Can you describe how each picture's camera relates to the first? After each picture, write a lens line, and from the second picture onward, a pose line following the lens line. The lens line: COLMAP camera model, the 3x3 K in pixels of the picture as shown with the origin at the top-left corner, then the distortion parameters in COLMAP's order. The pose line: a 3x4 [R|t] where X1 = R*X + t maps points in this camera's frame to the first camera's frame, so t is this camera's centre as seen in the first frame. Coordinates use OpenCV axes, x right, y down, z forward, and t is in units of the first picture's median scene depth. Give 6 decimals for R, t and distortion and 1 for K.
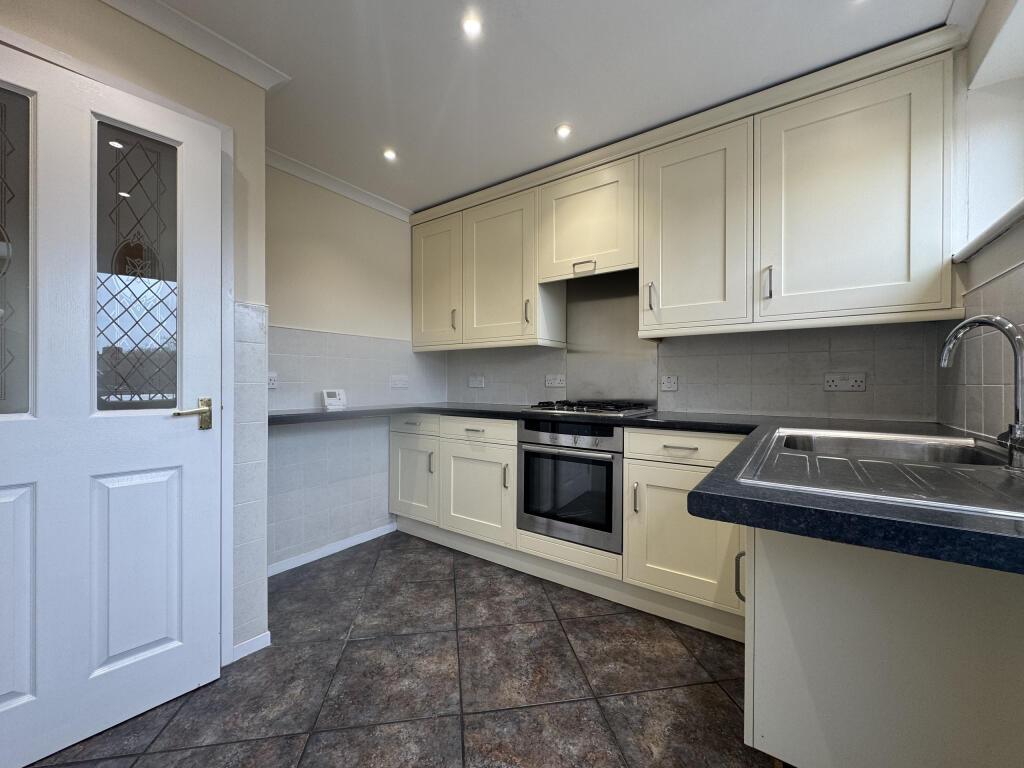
lens RADIAL K [[407.1, 0, 511.6], [0, 407.1, 383.0], [0, 0, 1]] dist [0.000164, -0.000038]
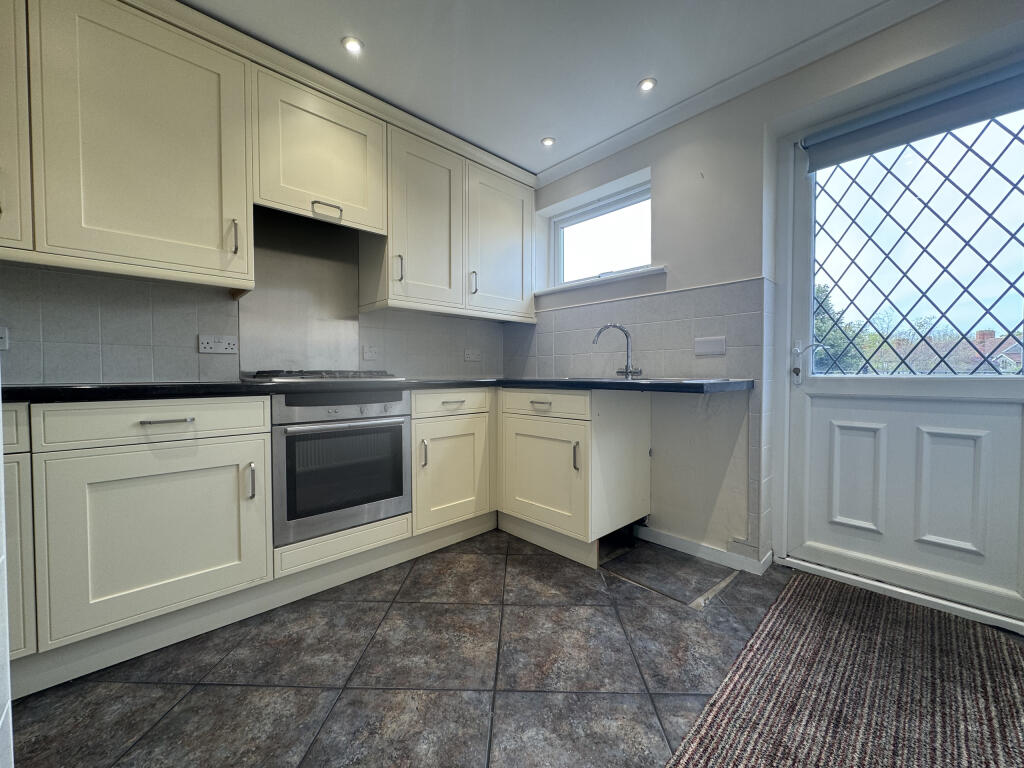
lens RADIAL K [[407.1, 0, 509.9], [0, 407.1, 384.0], [0, 0, 1]] dist [0.000164, -0.000038]
pose [[0.185606, -0.026853, 0.982257, -0.697330], [0.004609, 0.999639, 0.026457, 0.065896], [-0.982613, -0.000384, 0.185663, 0.552284]]
